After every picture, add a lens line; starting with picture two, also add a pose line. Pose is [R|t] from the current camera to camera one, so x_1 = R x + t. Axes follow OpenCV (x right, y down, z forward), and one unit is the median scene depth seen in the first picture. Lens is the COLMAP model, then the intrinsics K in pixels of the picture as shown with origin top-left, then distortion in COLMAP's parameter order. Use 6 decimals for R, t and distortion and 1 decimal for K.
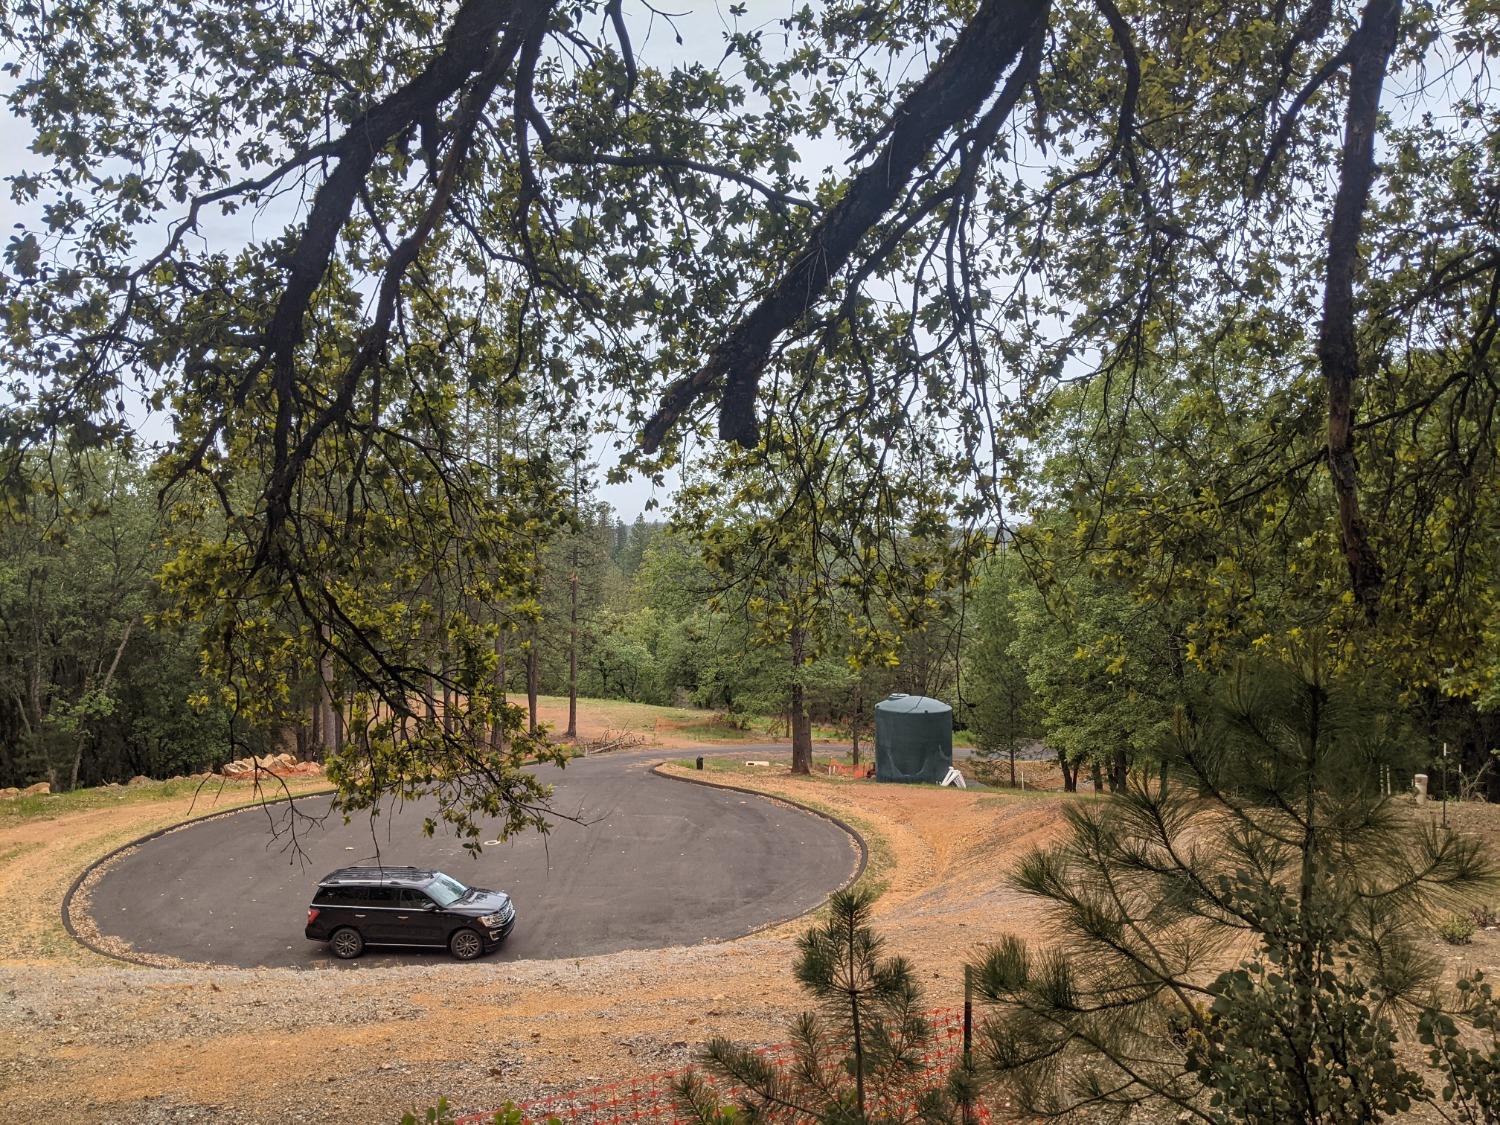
lens RADIAL K [[1196.9, 0, 748.2], [0, 1196.9, 563.2], [0, 0, 1]] dist [0.006177, 0.001450]
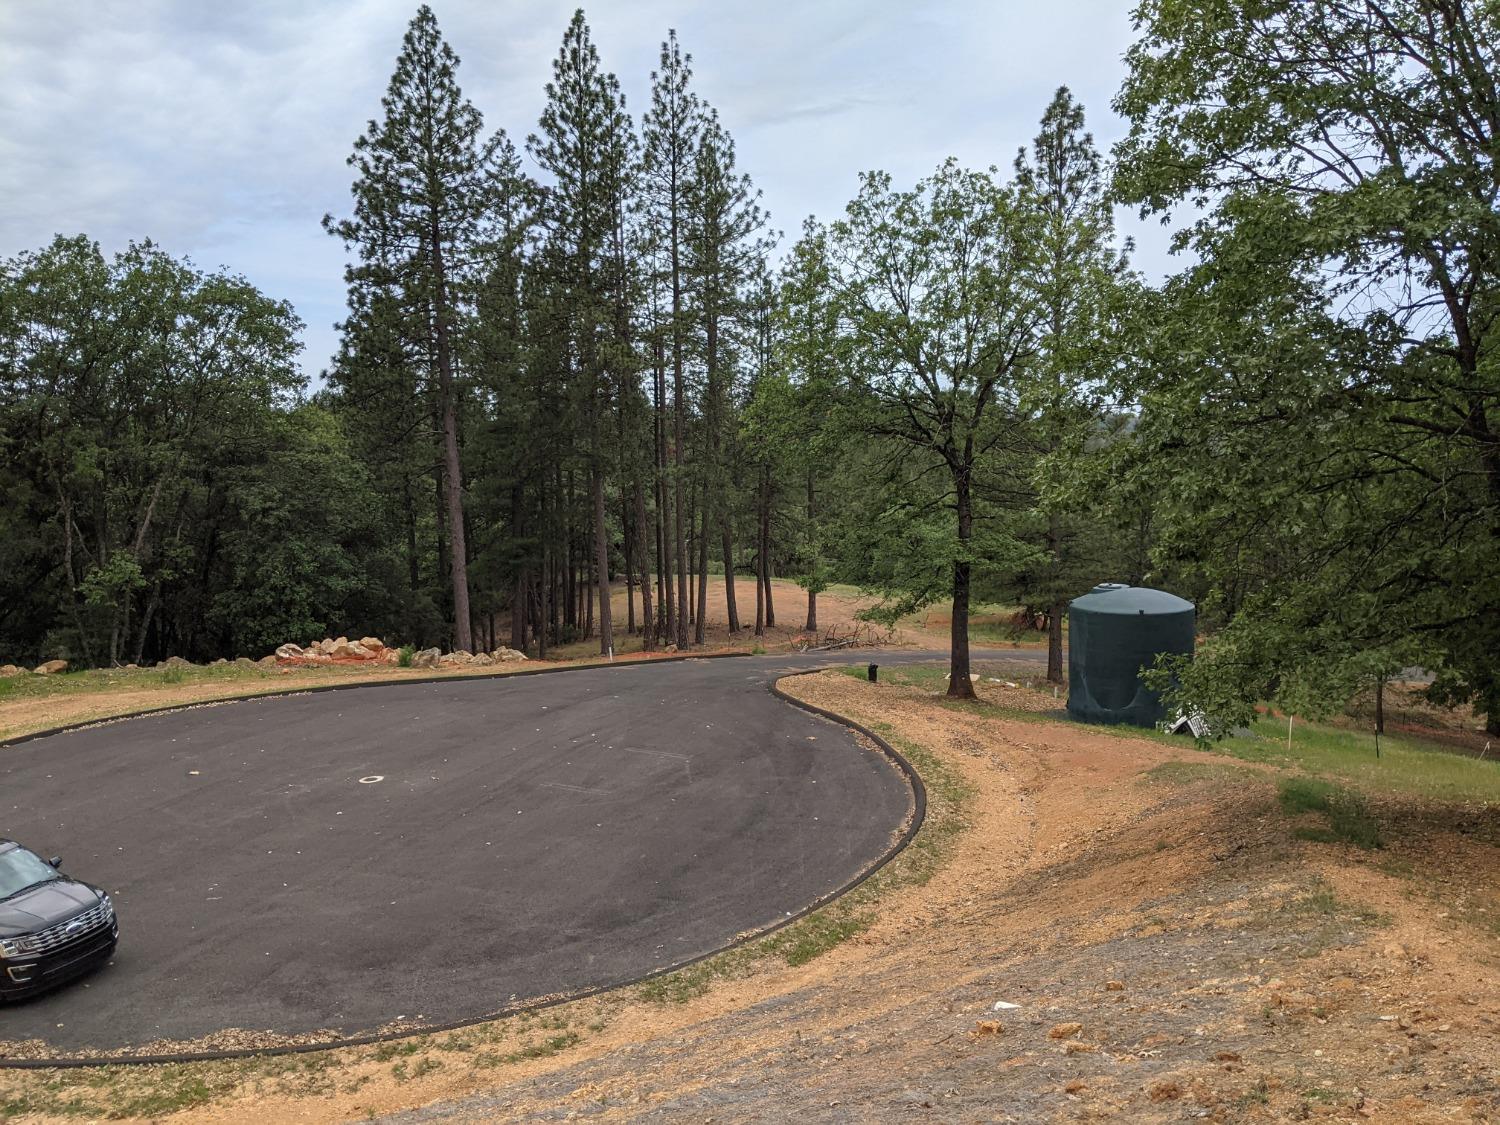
lens RADIAL K [[1196.9, 0, 752.4], [0, 1196.9, 562.0], [0, 0, 1]] dist [0.006177, 0.001450]
pose [[0.938390, 0.017332, -0.345144, 0.174031], [0.012982, 0.996269, 0.085325, 0.042198], [0.345335, -0.084548, 0.934663, 0.347582]]
